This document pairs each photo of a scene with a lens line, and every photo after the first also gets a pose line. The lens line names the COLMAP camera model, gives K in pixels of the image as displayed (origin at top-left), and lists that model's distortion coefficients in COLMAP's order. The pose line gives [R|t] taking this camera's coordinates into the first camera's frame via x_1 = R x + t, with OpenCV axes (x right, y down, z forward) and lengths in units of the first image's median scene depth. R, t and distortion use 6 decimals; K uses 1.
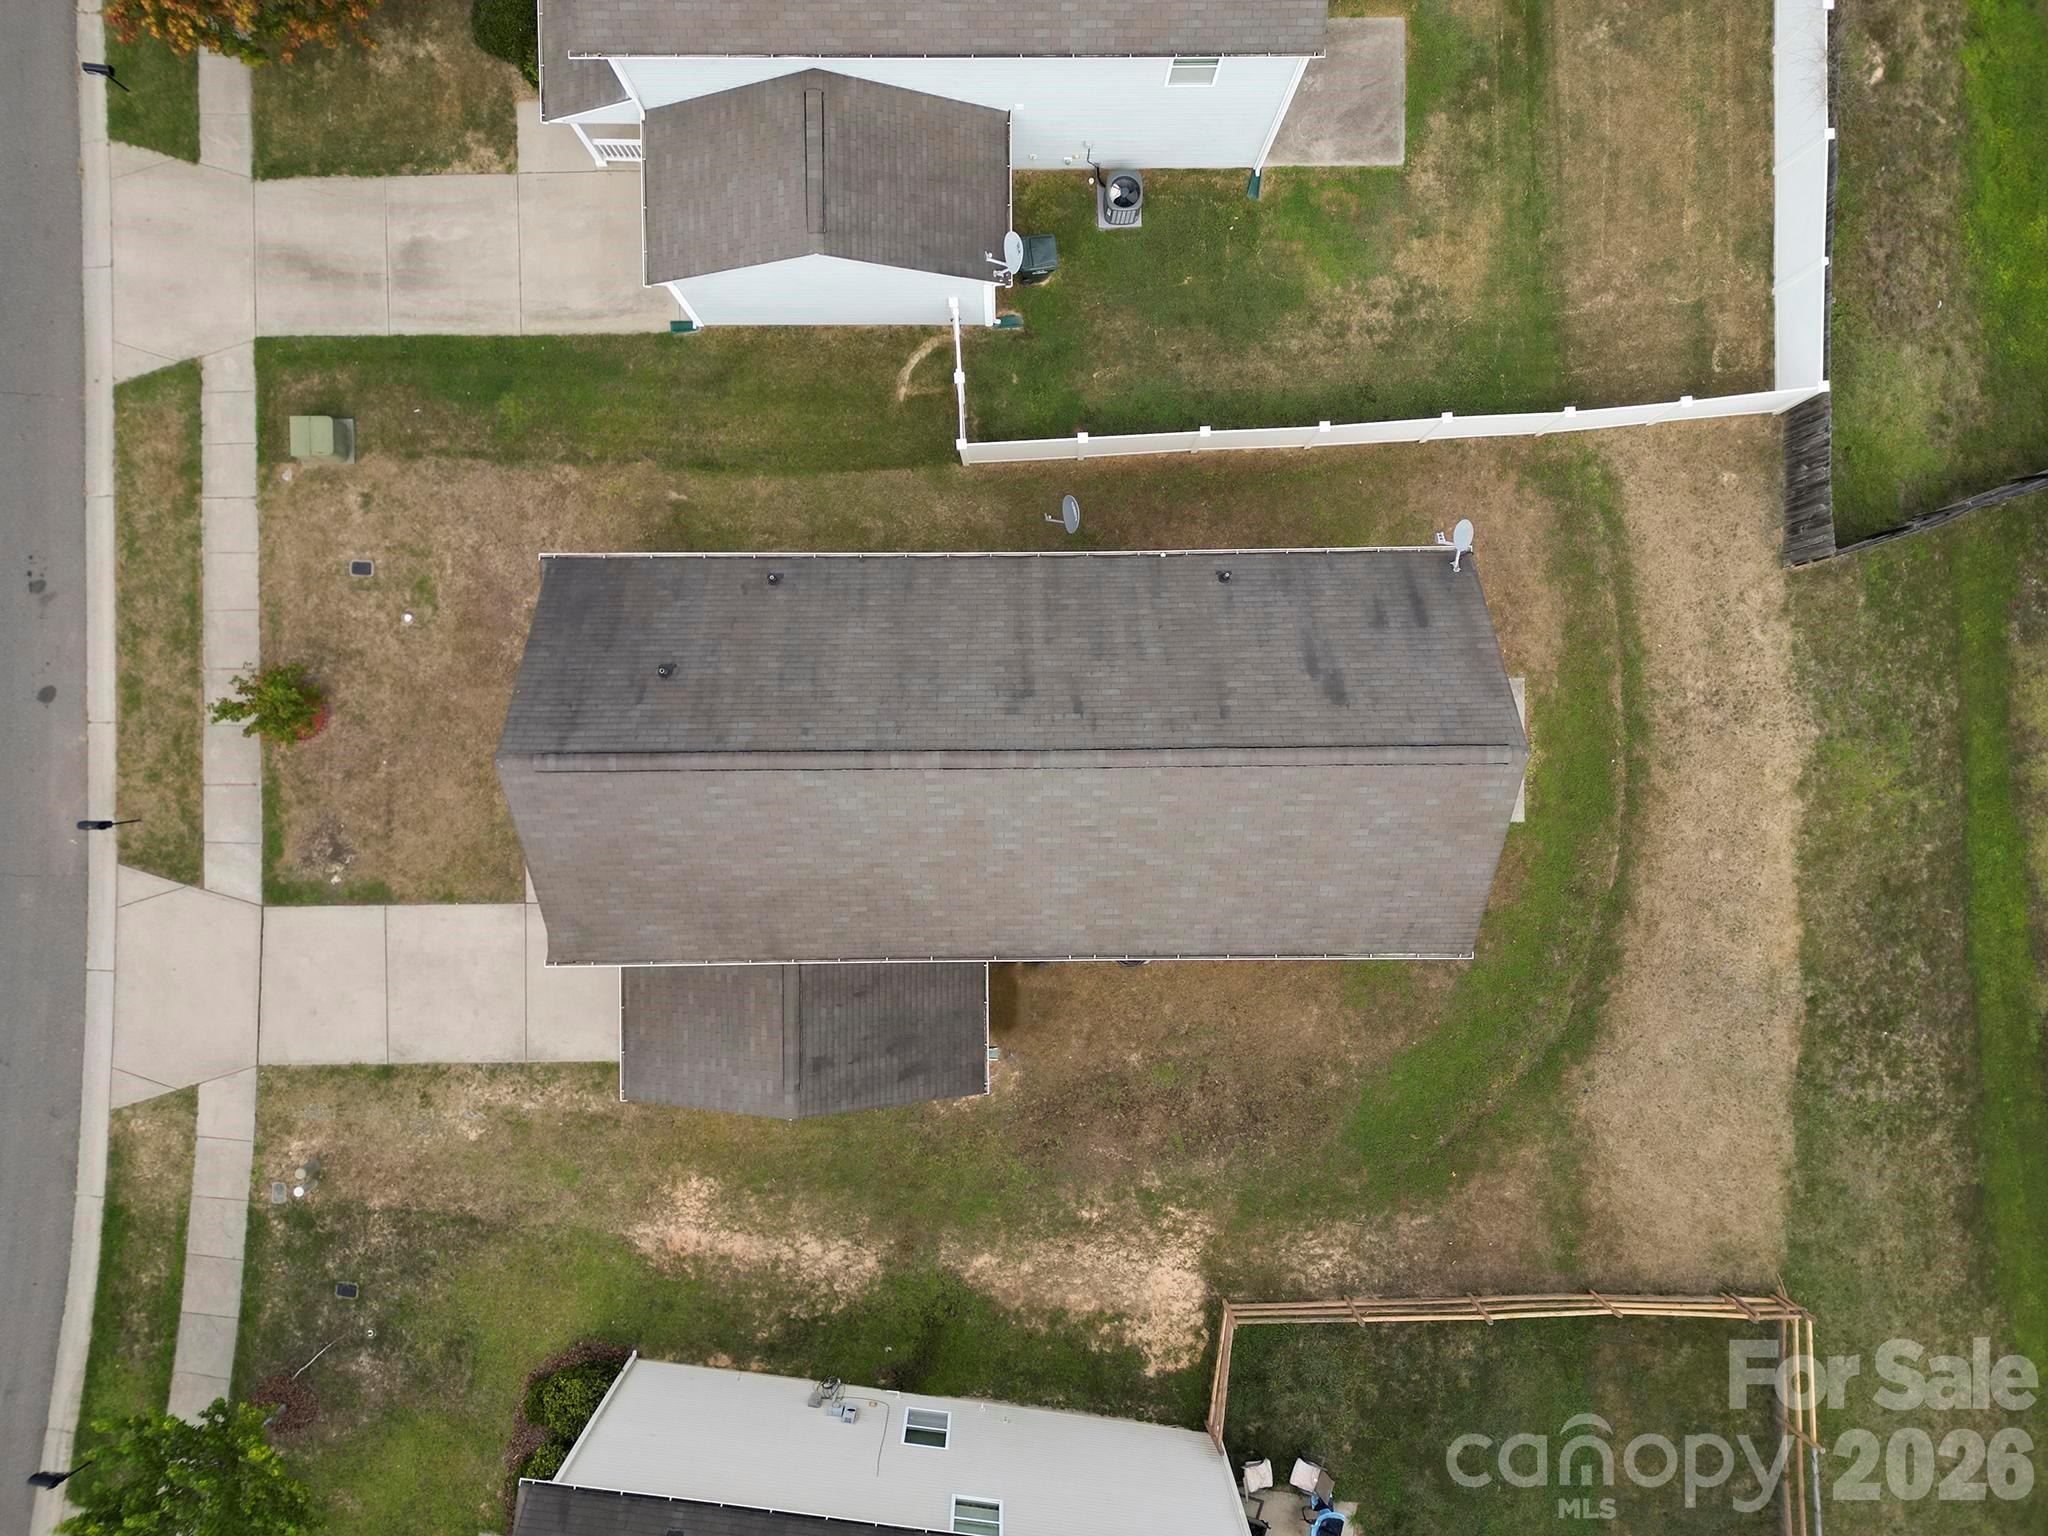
lens RADIAL K [[1423.2, 0, 1024.0], [0, 1423.2, 768.0], [0, 0, 1]] dist [0.082495, -0.083582]
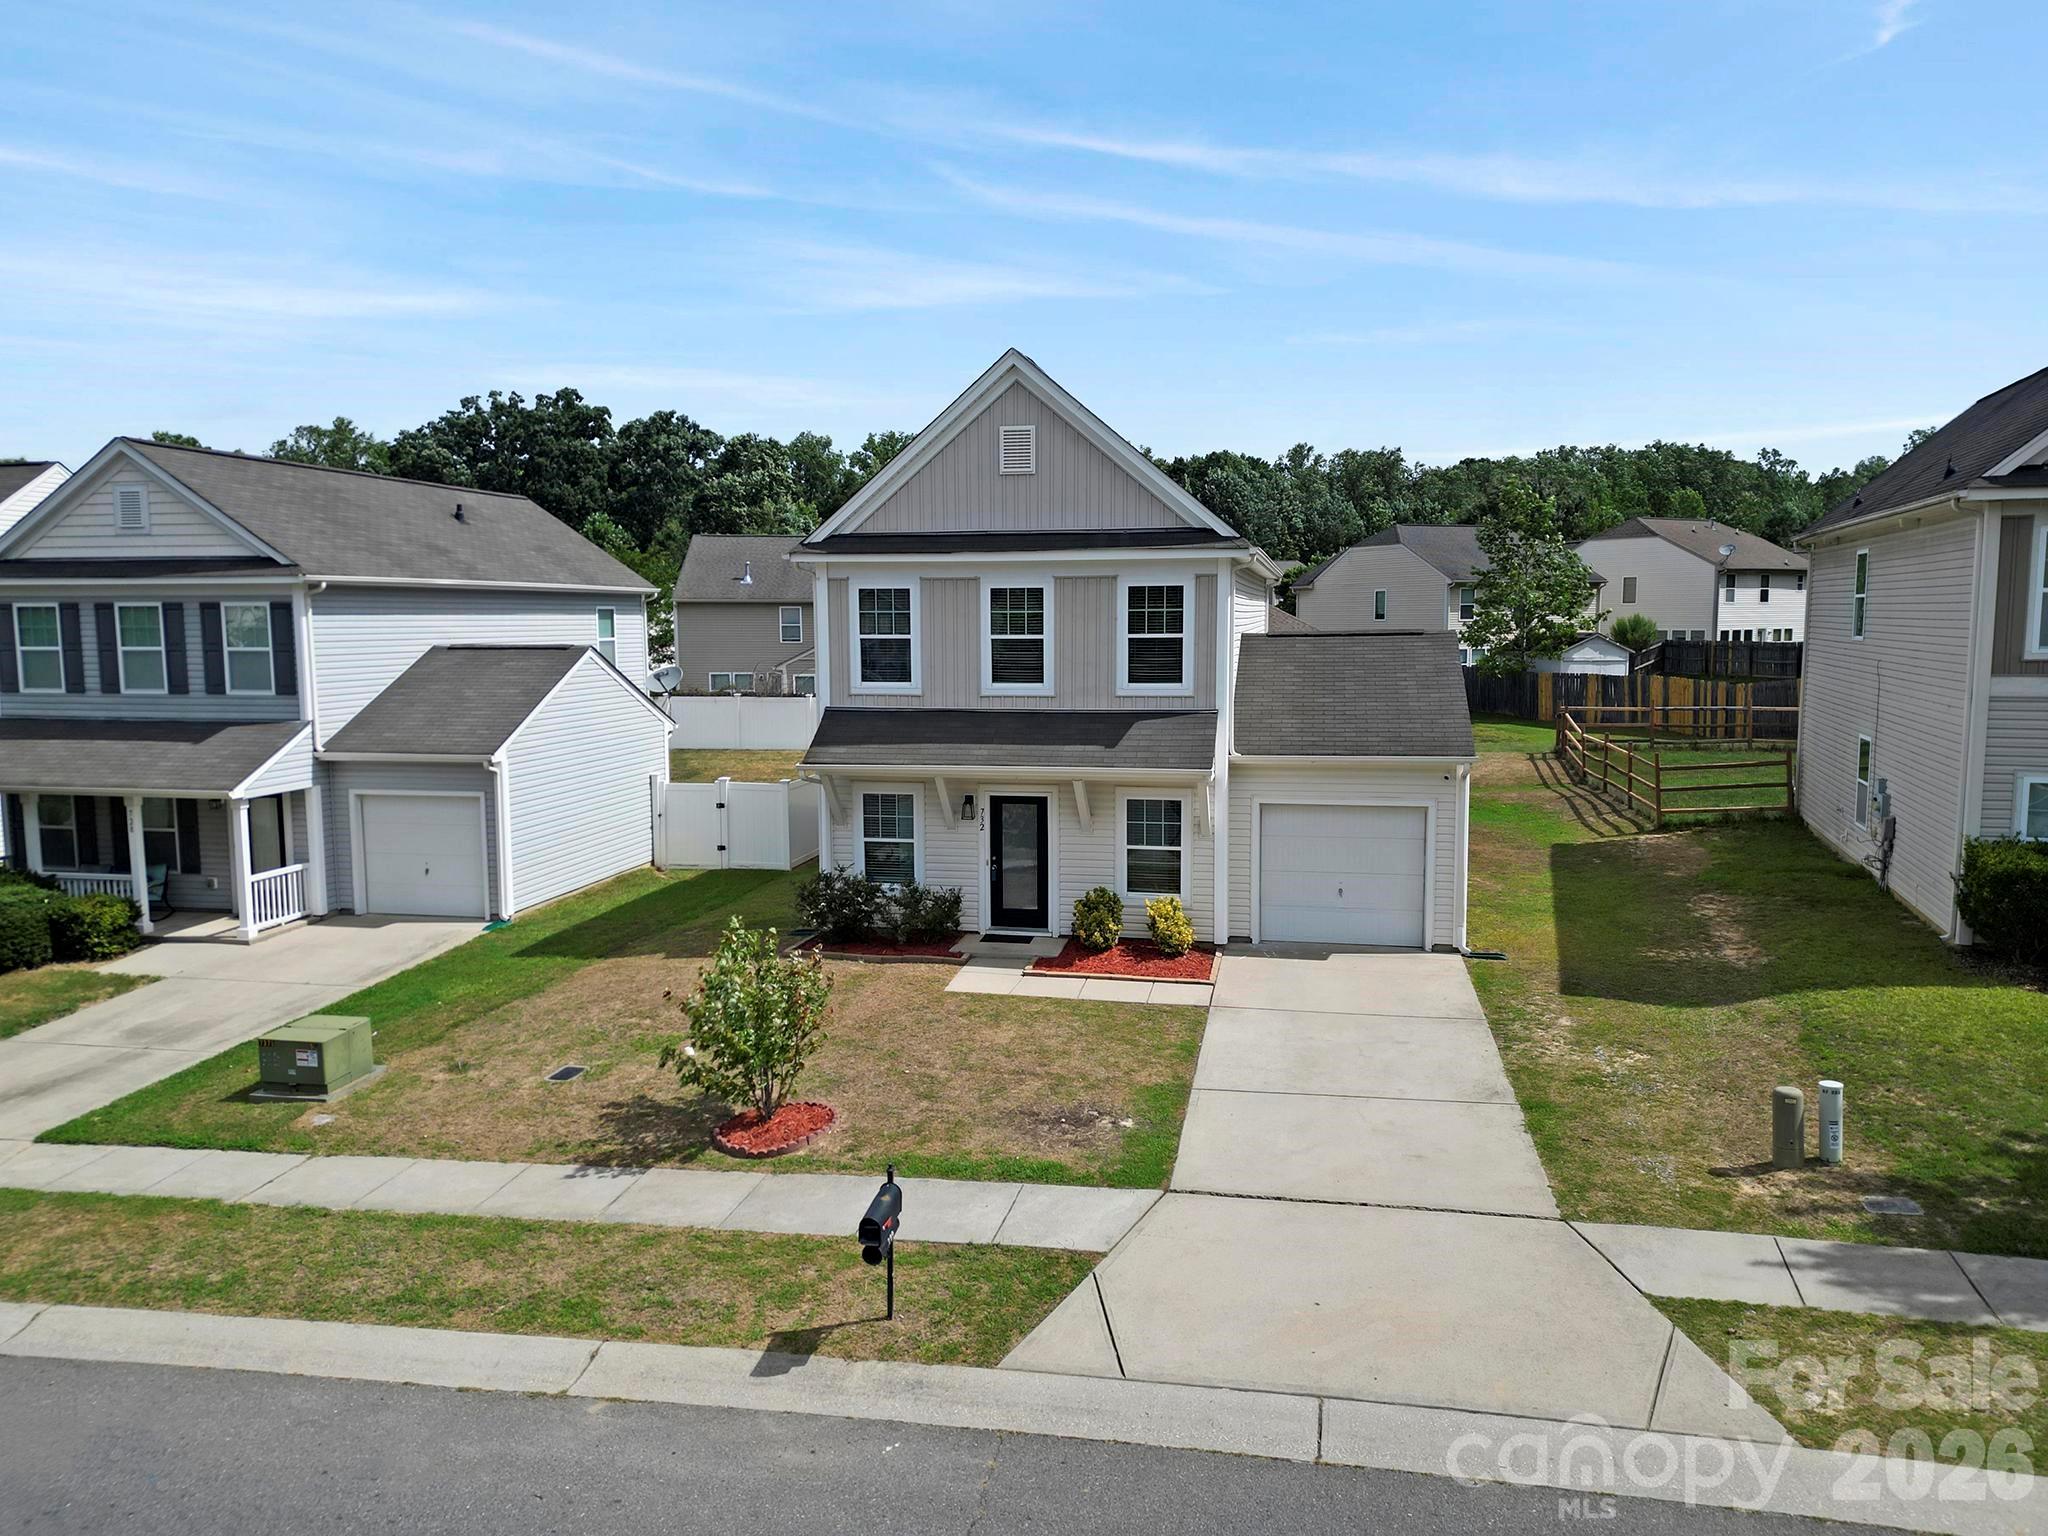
lens RADIAL K [[1423.2, 0, 1024.0], [0, 1423.2, 768.0], [0, 0, 1]] dist [0.082495, -0.083582]
pose [[0.206514, -0.115194, 0.971639, -0.936657], [0.978118, -0.001296, -0.208045, 0.143051], [0.025224, 0.993342, 0.112406, 0.828956]]
